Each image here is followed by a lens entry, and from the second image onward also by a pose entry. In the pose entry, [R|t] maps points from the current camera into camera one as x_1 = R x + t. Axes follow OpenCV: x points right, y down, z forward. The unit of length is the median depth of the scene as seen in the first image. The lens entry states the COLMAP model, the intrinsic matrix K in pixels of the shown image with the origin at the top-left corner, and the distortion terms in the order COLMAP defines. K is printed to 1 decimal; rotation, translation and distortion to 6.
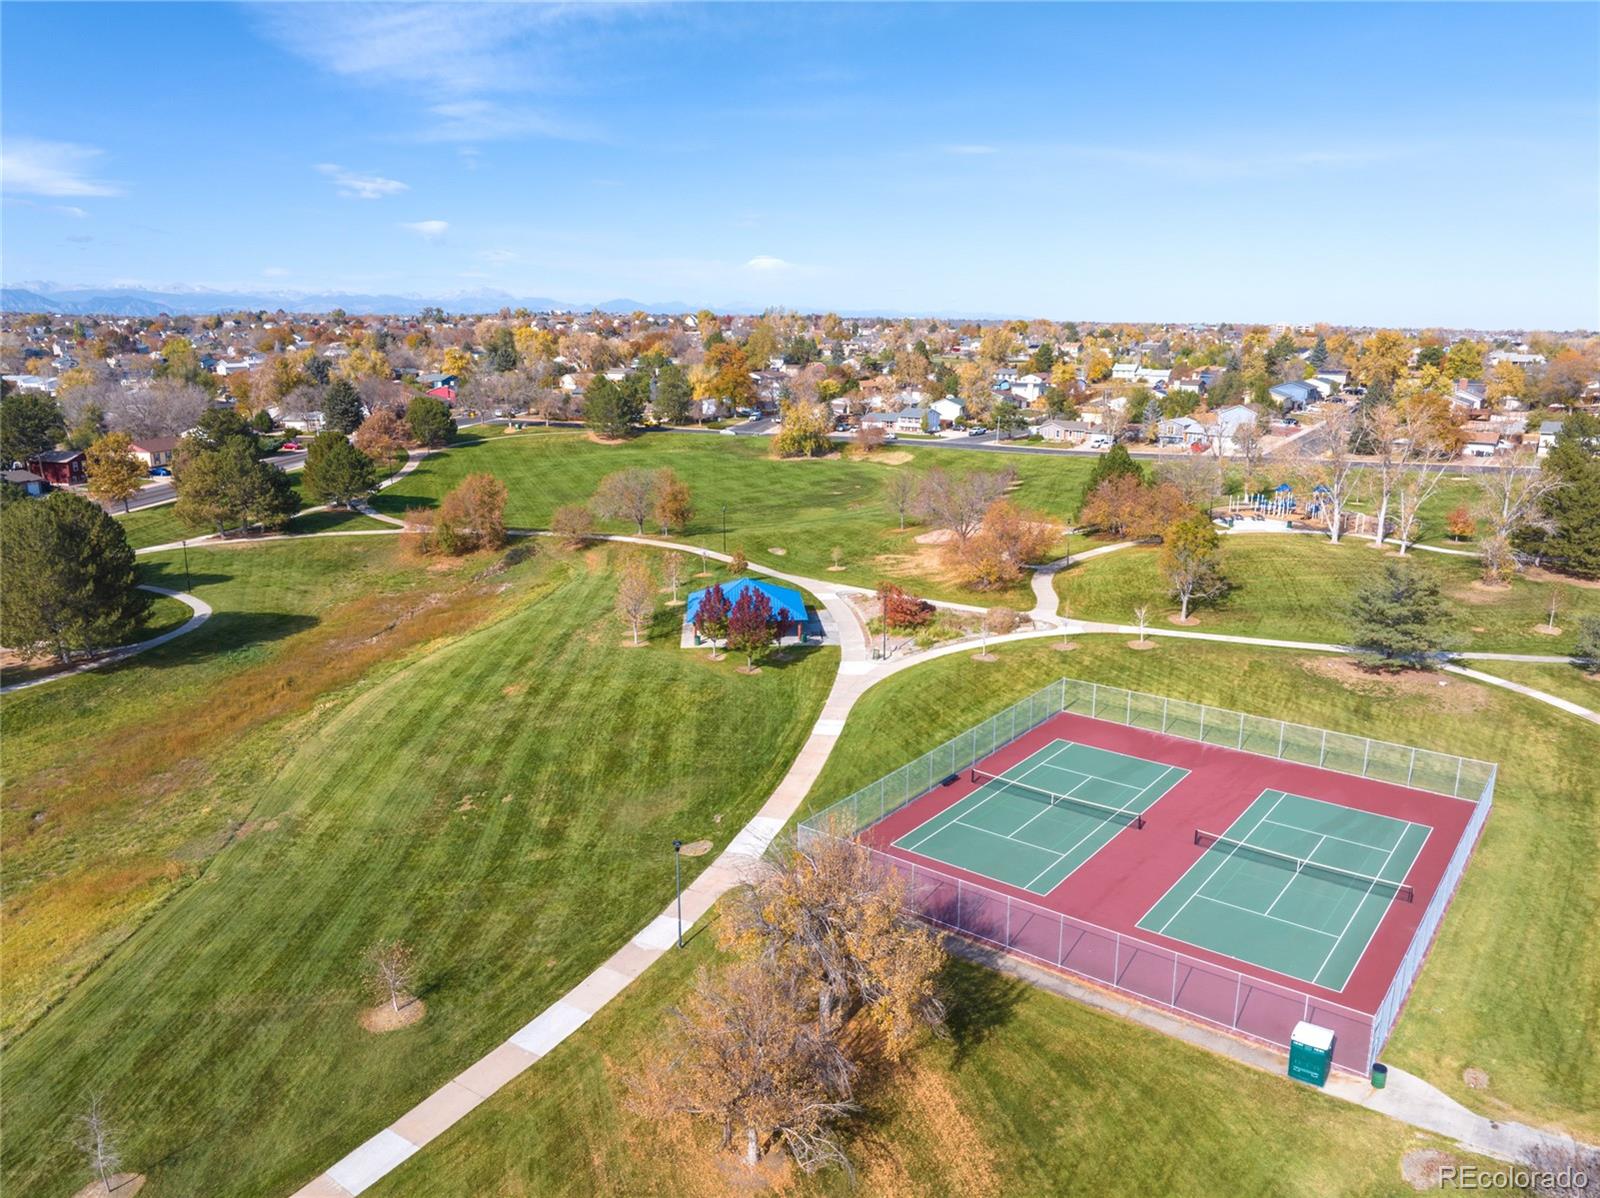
lens RADIAL K [[1126.6, 0, 805.8], [0, 1126.6, 594.3], [0, 0, 1]] dist [-0.048281, 0.010105]
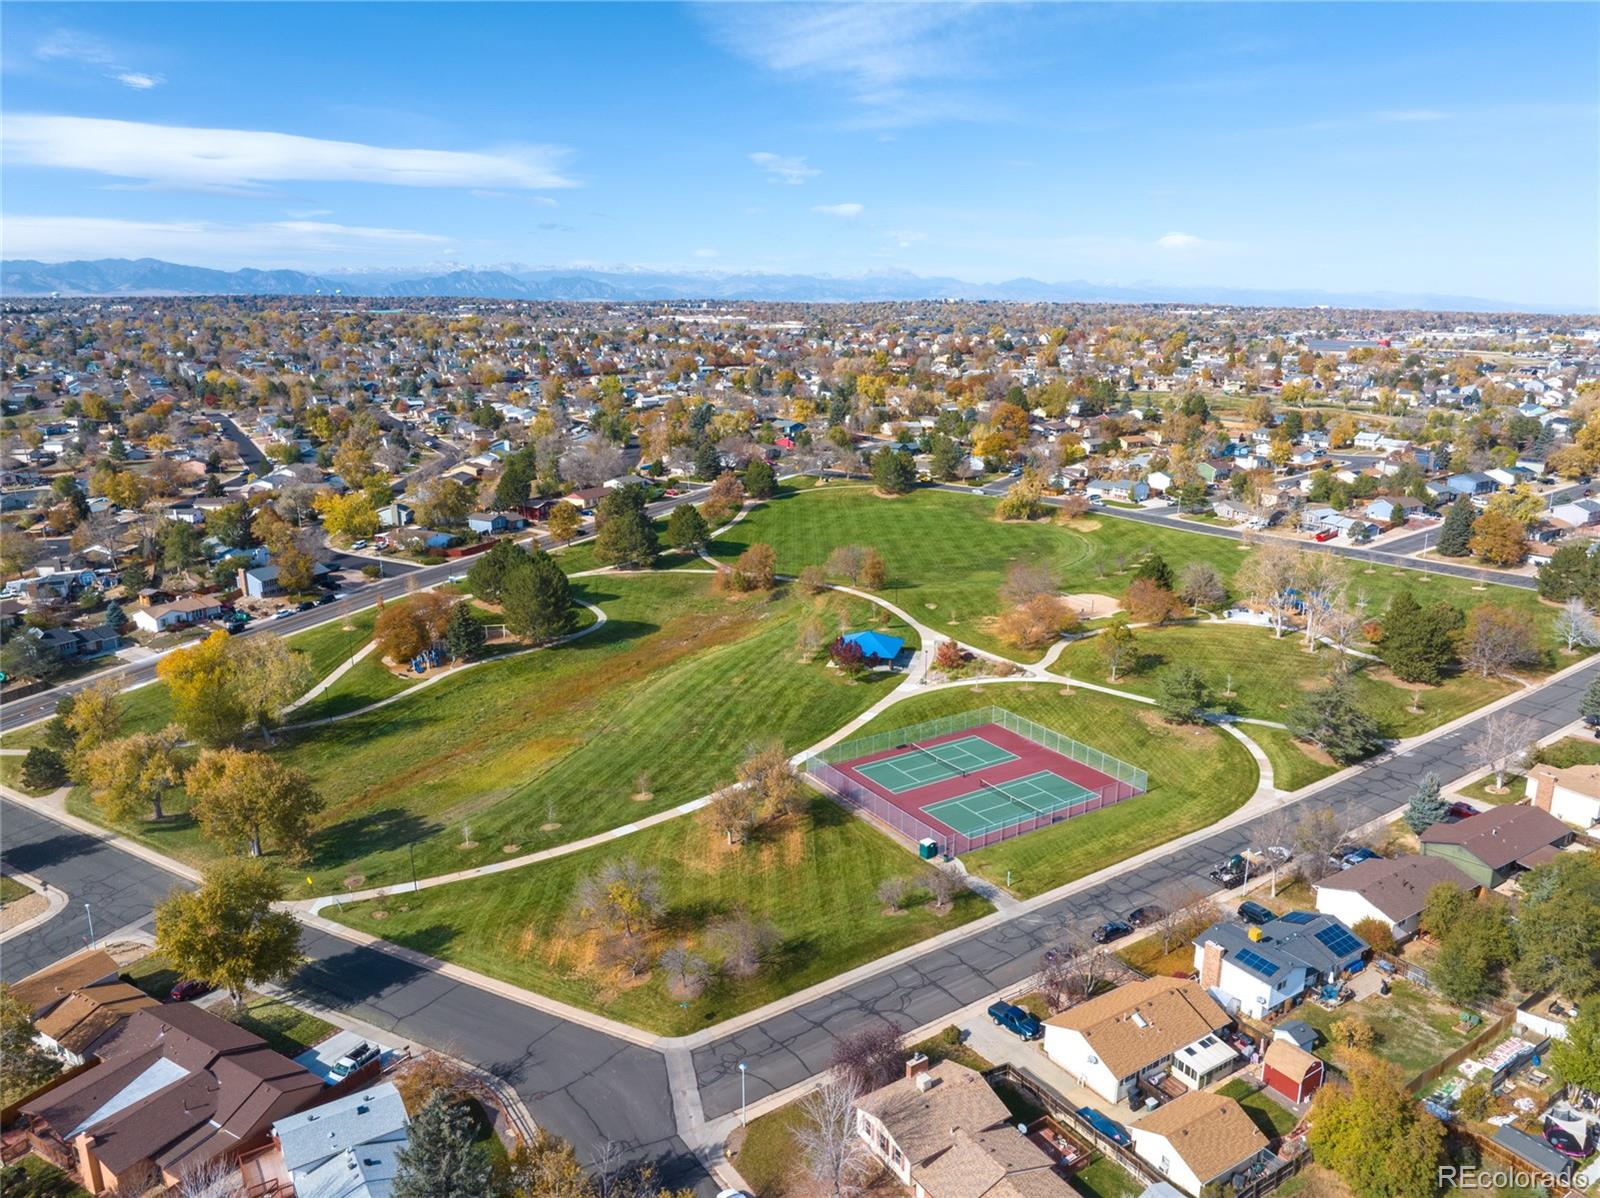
lens RADIAL K [[1131.9, 0, 849.9], [0, 1131.9, 594.9], [0, 0, 1]] dist [-0.060459, 0.026408]
pose [[0.952704, 0.086945, -0.291198, 0.341408], [-0.081126, 0.996189, 0.032024, -0.099101], [0.292873, -0.006886, 0.956127, -0.586607]]
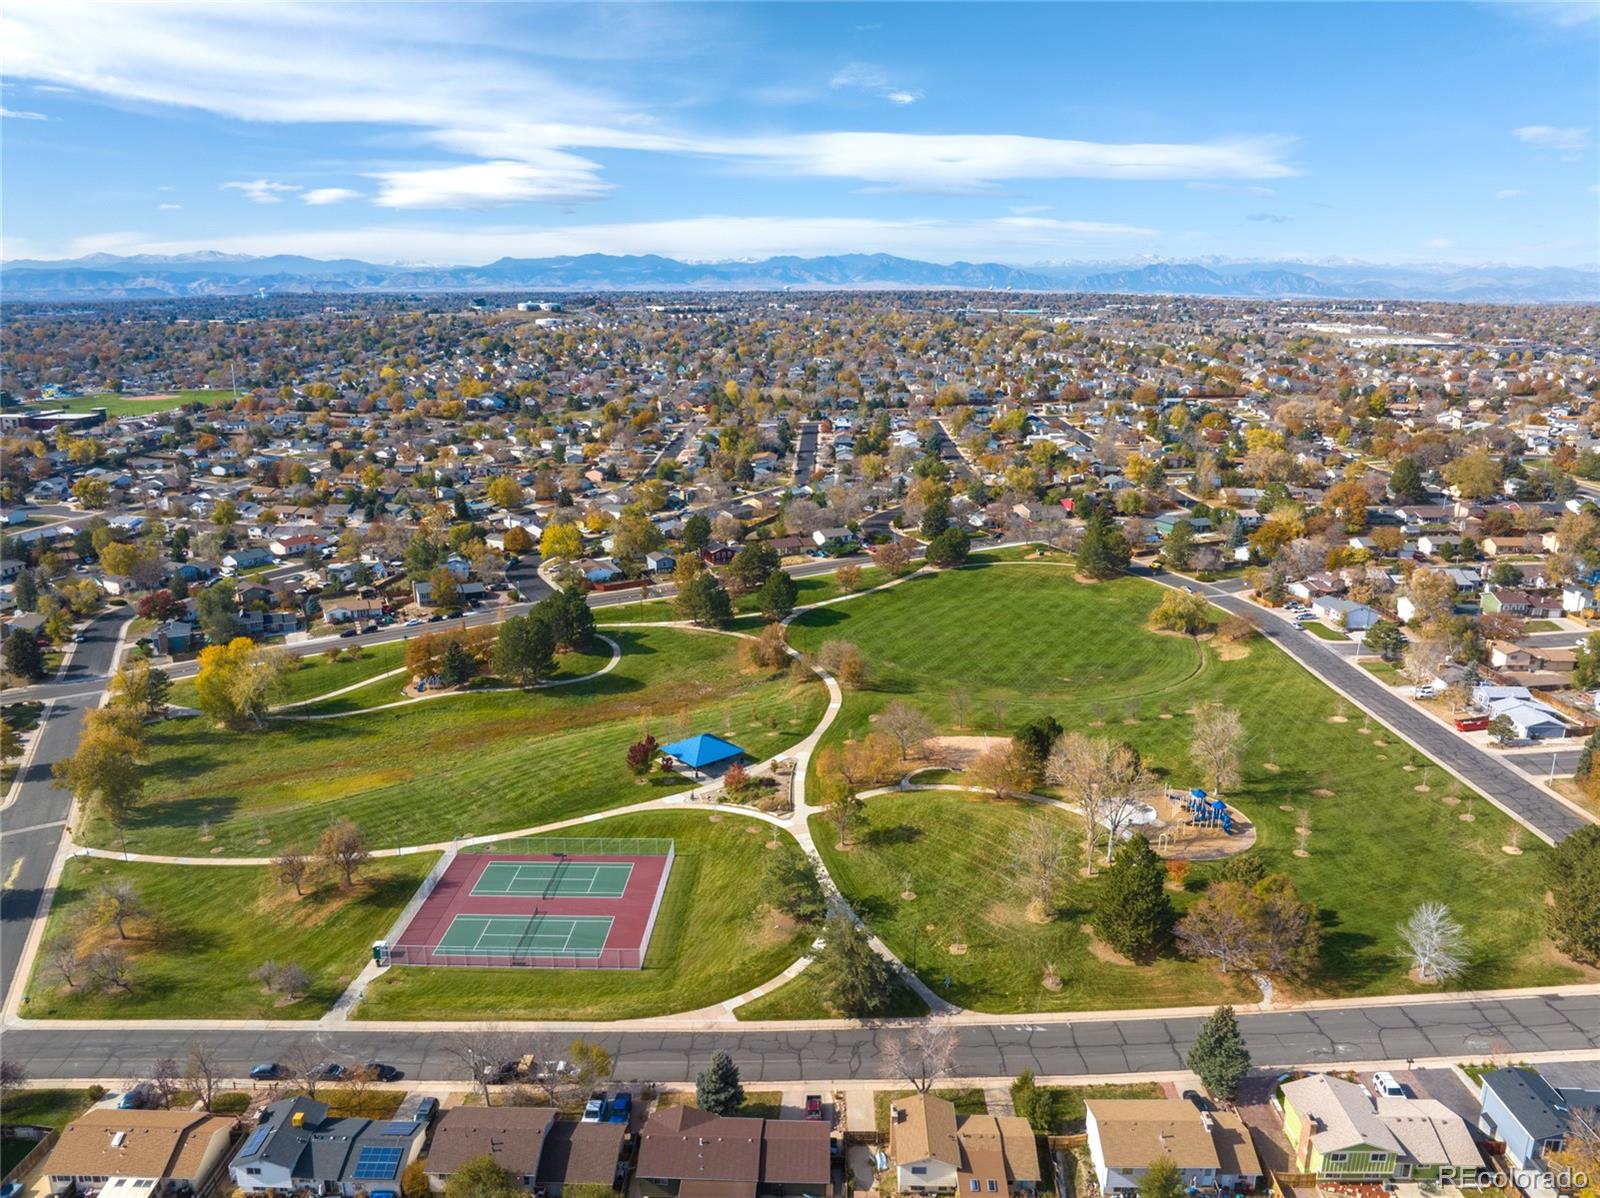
lens RADIAL K [[1131.9, 0, 849.9], [0, 1131.9, 594.9], [0, 0, 1]] dist [-0.060459, 0.026408]
pose [[0.622412, 0.215554, -0.752423, 1.139955], [-0.192828, 0.973929, 0.119502, -0.400831], [0.758565, 0.070709, 0.647749, -0.049236]]
